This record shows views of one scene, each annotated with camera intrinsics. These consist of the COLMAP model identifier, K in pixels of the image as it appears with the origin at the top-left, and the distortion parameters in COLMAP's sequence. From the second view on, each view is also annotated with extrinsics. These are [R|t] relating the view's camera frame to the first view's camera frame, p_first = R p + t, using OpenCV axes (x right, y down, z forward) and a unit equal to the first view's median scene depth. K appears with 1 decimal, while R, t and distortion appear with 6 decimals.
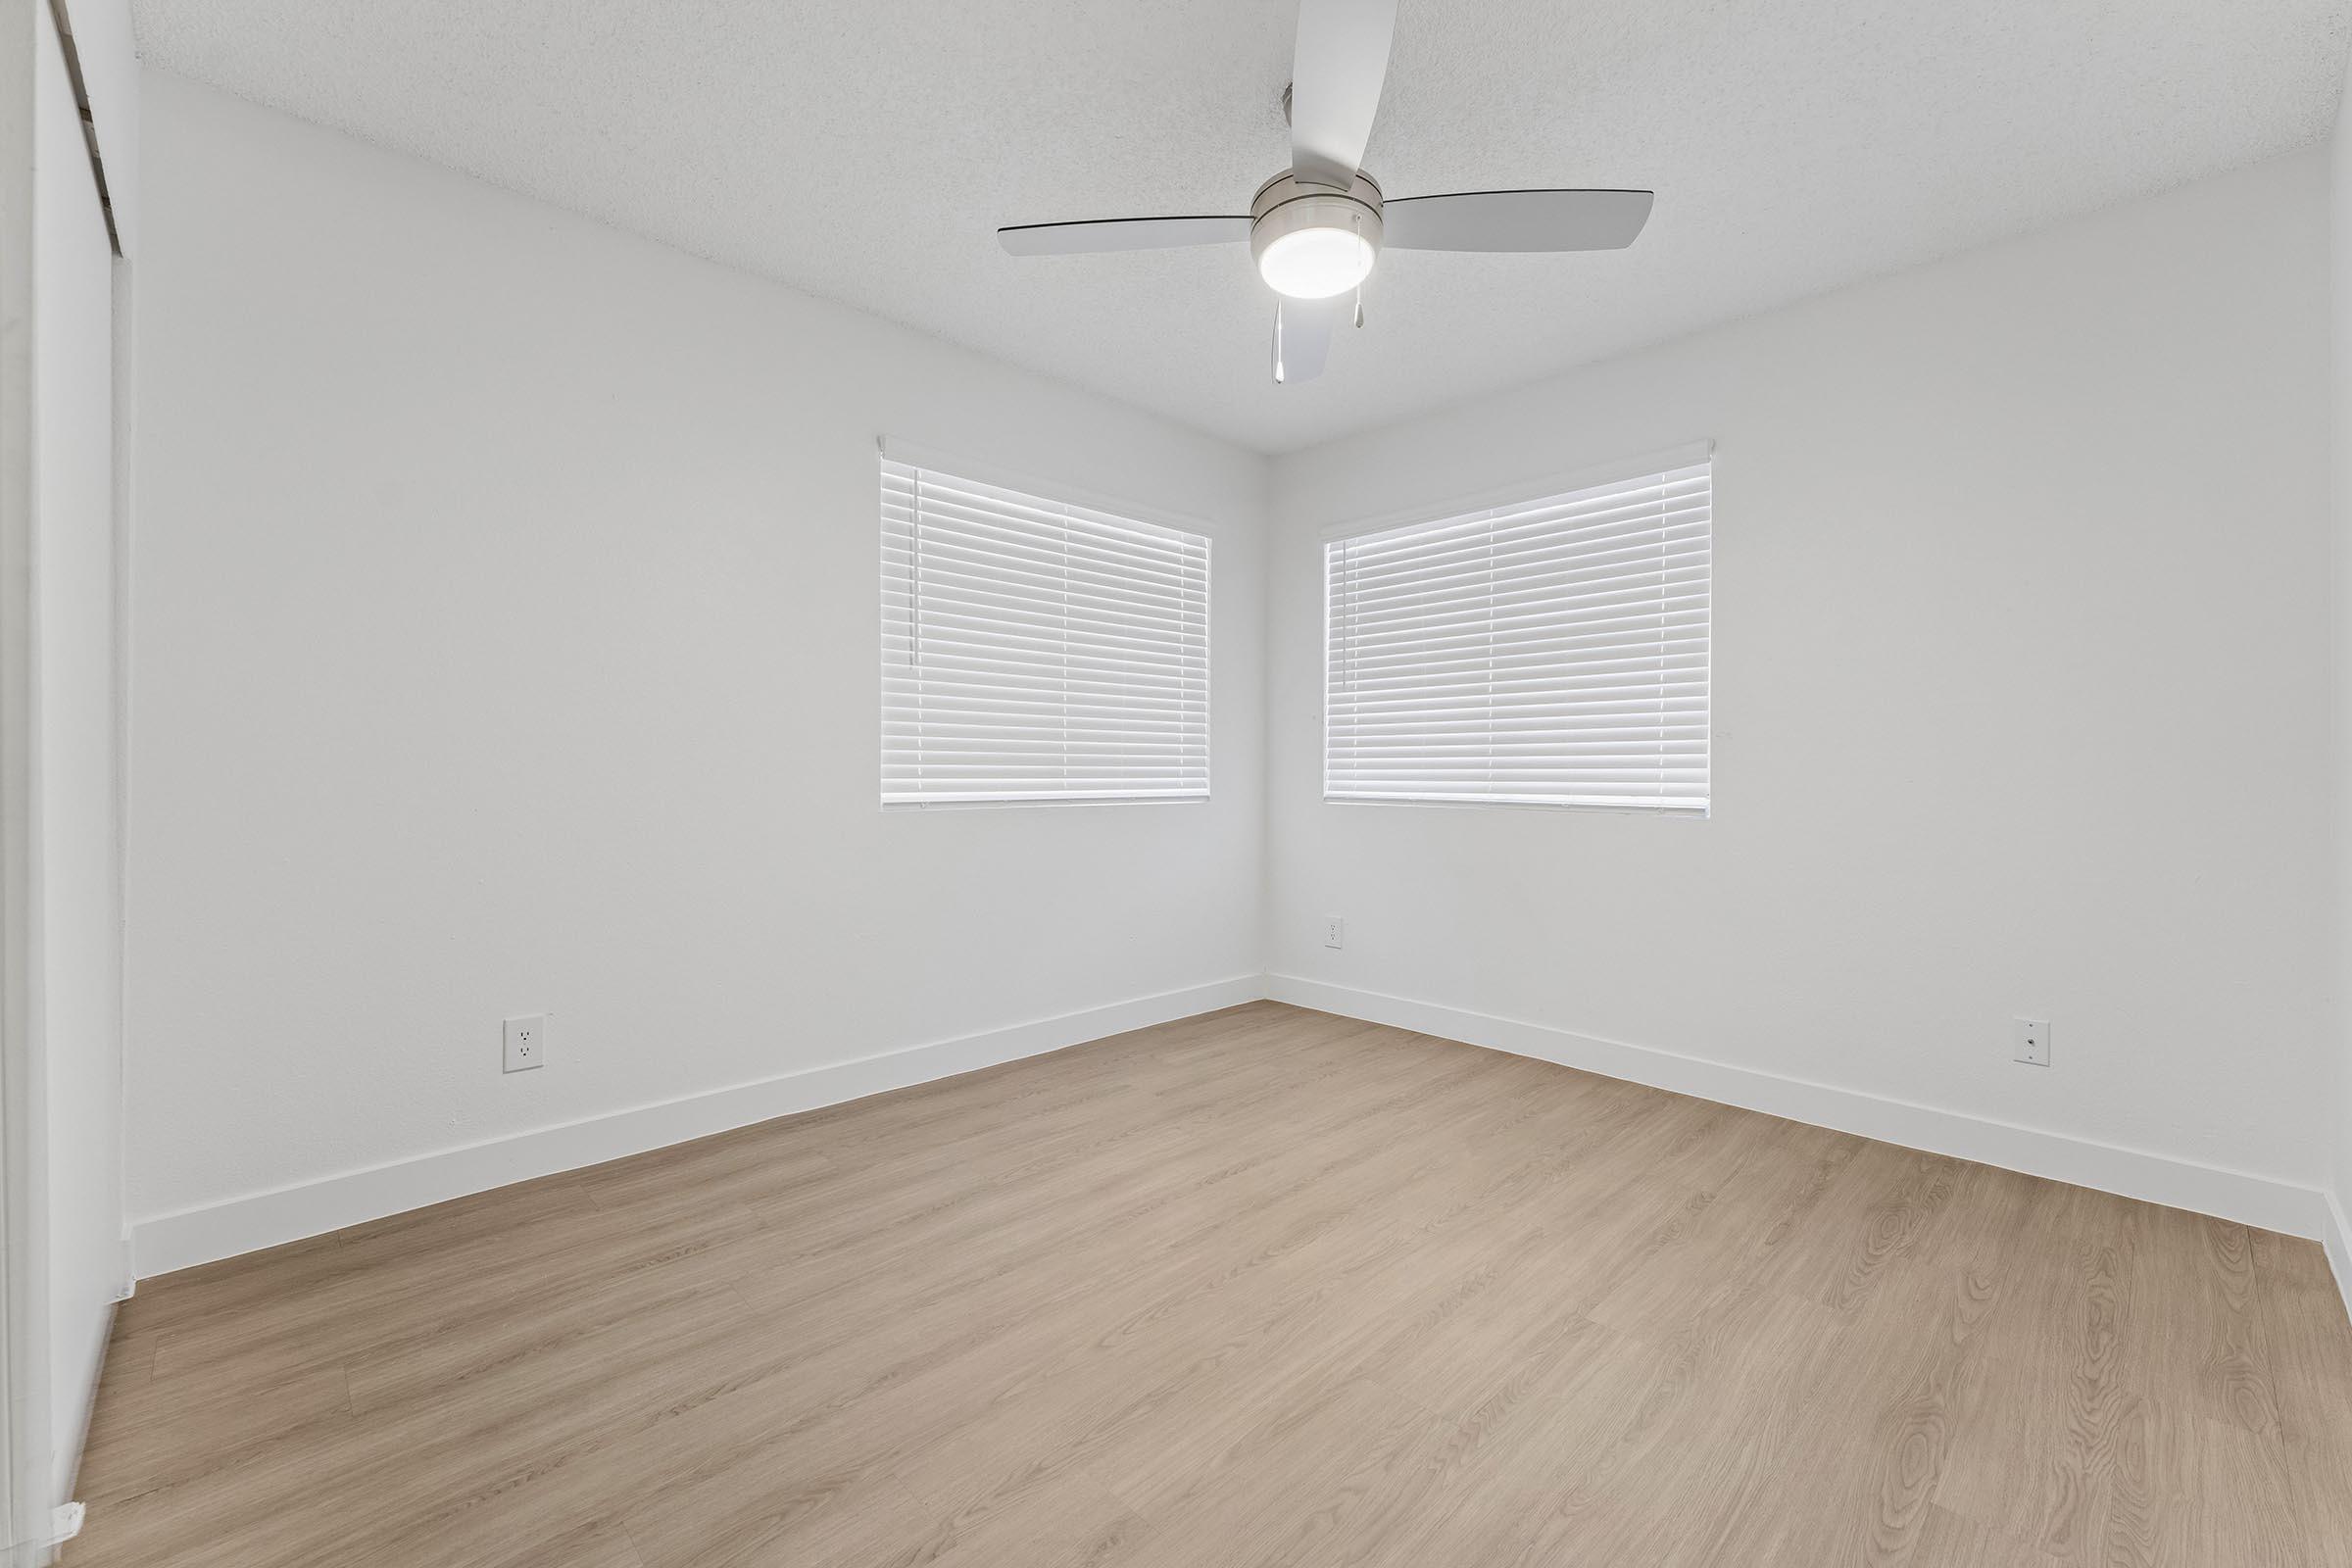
lens RADIAL K [[966.4, 0, 1175.4], [0, 966.4, 748.2], [0, 0, 1]] dist [0.000189, 0.000042]
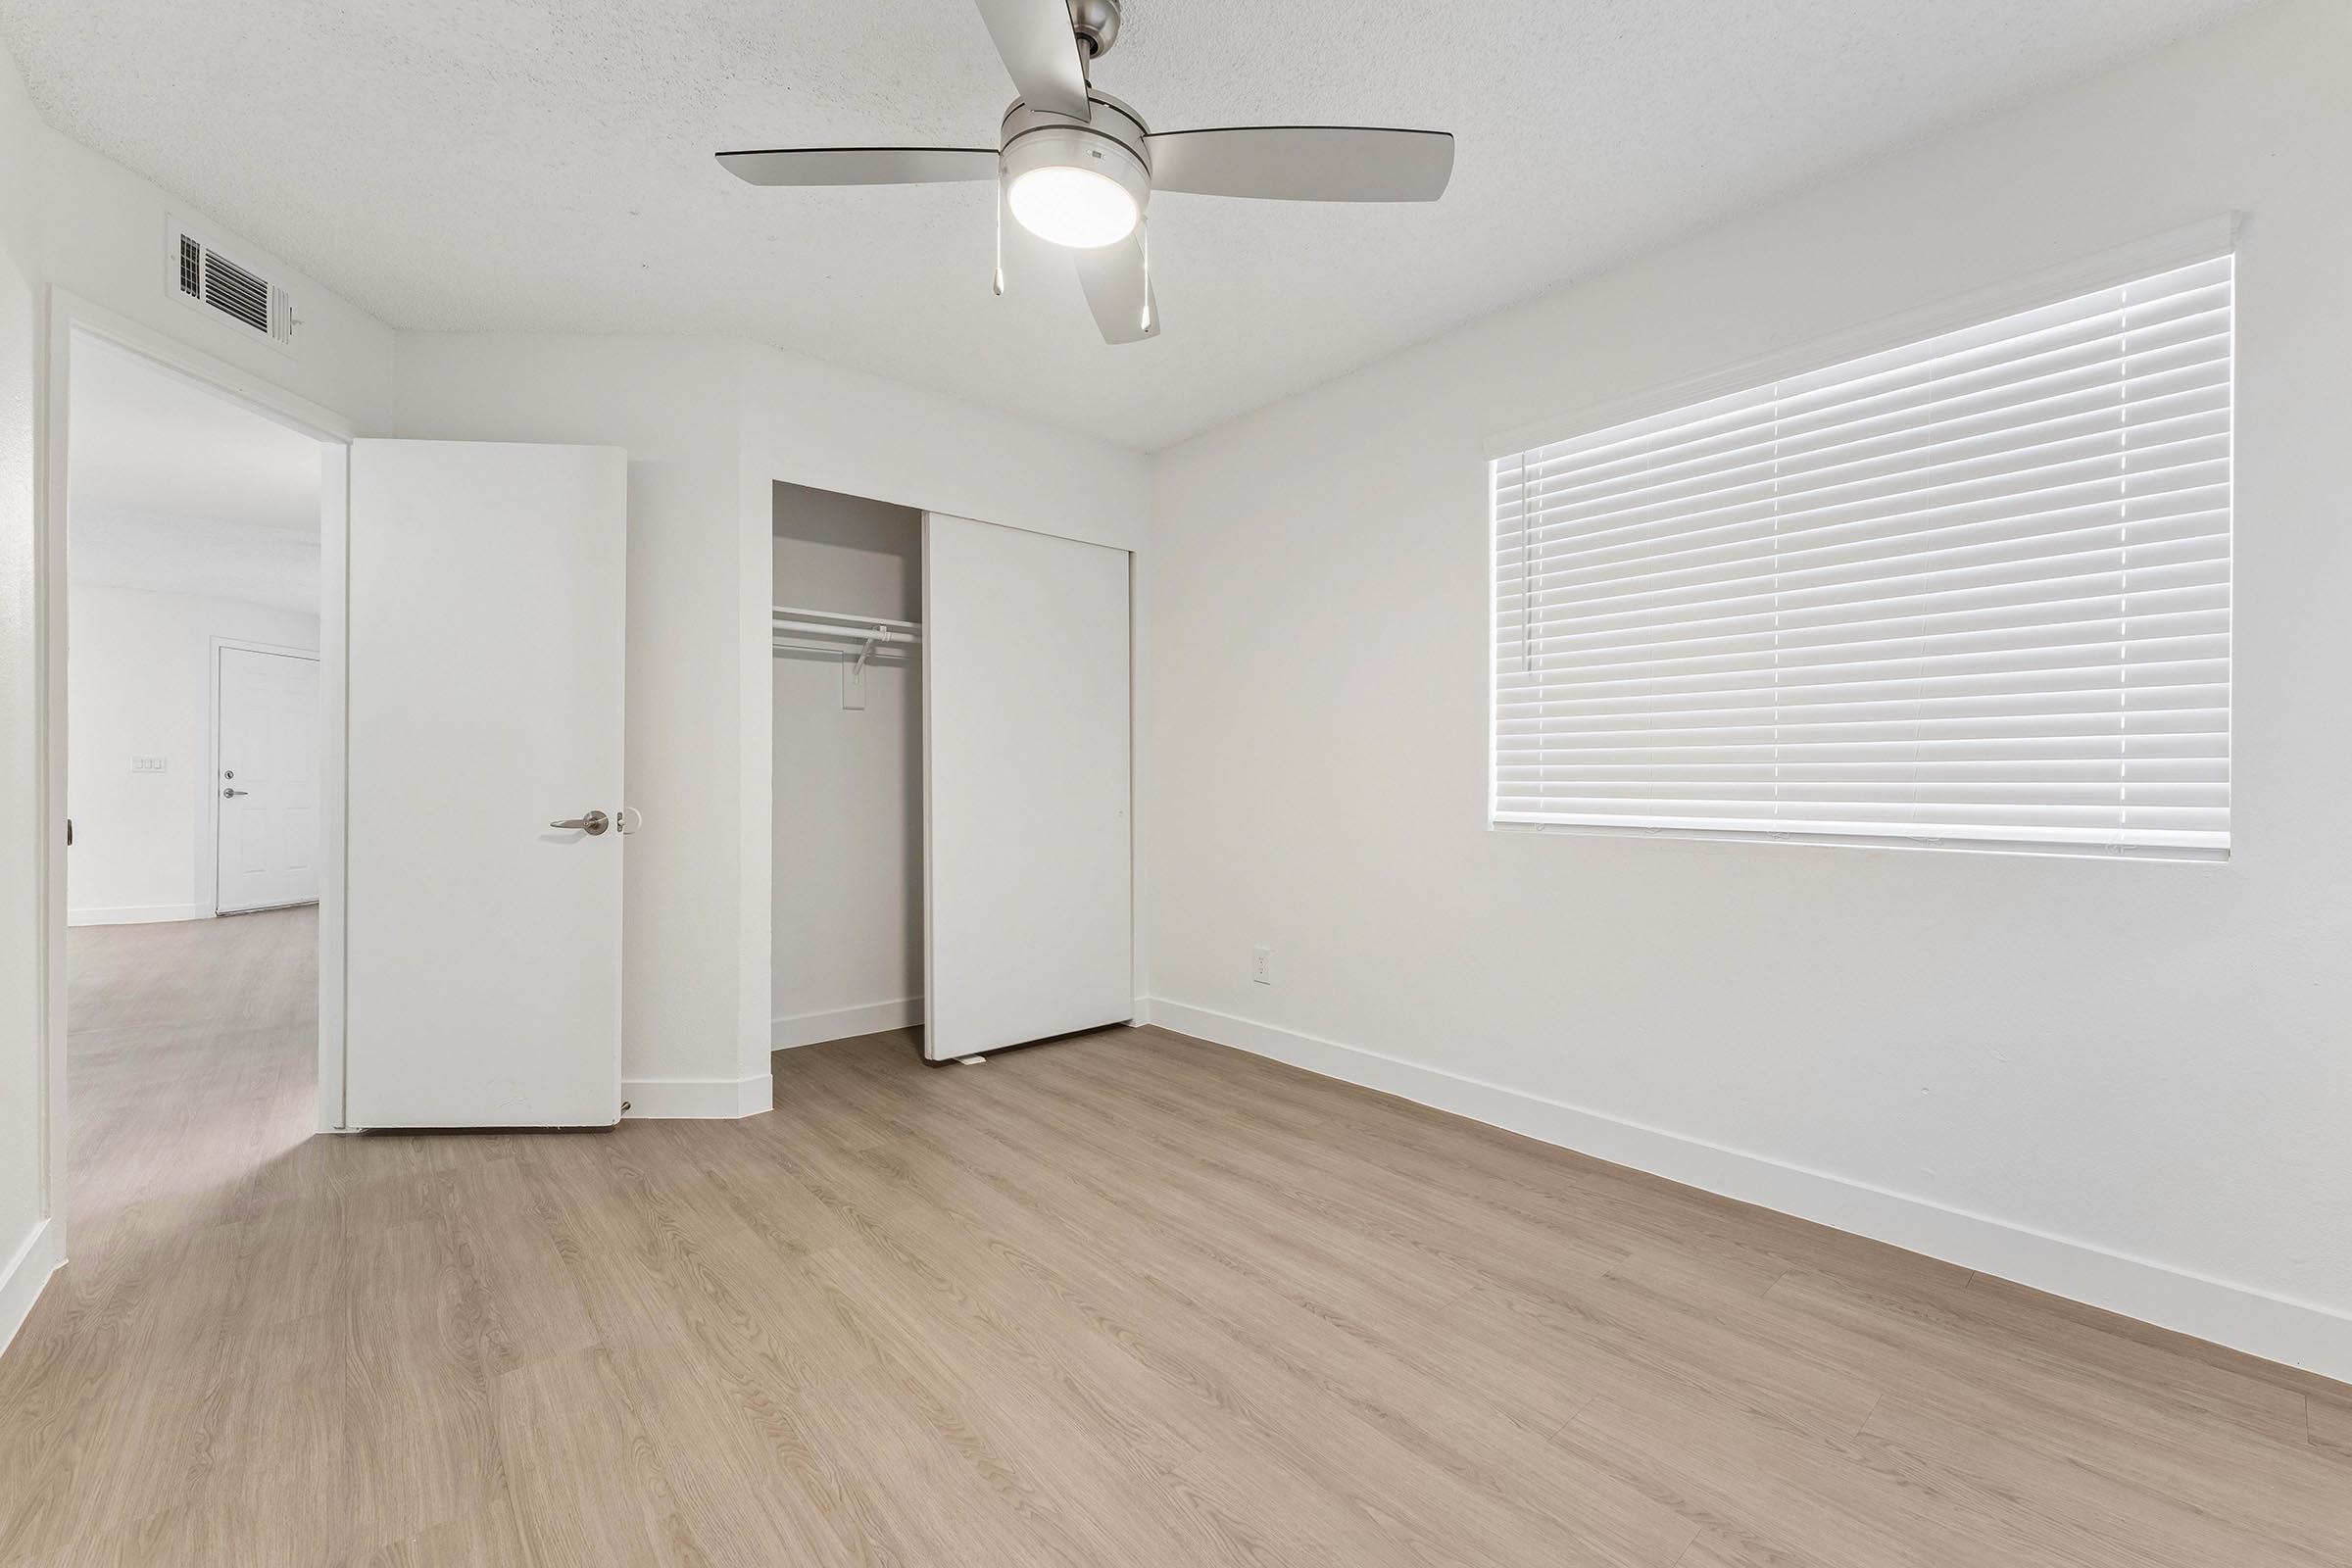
lens RADIAL K [[945.3, 0, 1170.4], [0, 945.3, 767.5], [0, 0, 1]] dist [0.000197, -0.000186]
pose [[-0.051565, -0.019025, -0.998488, 0.879626], [0.019710, 0.999604, -0.020065, 0.021653], [0.998475, -0.020715, -0.051169, 0.997491]]
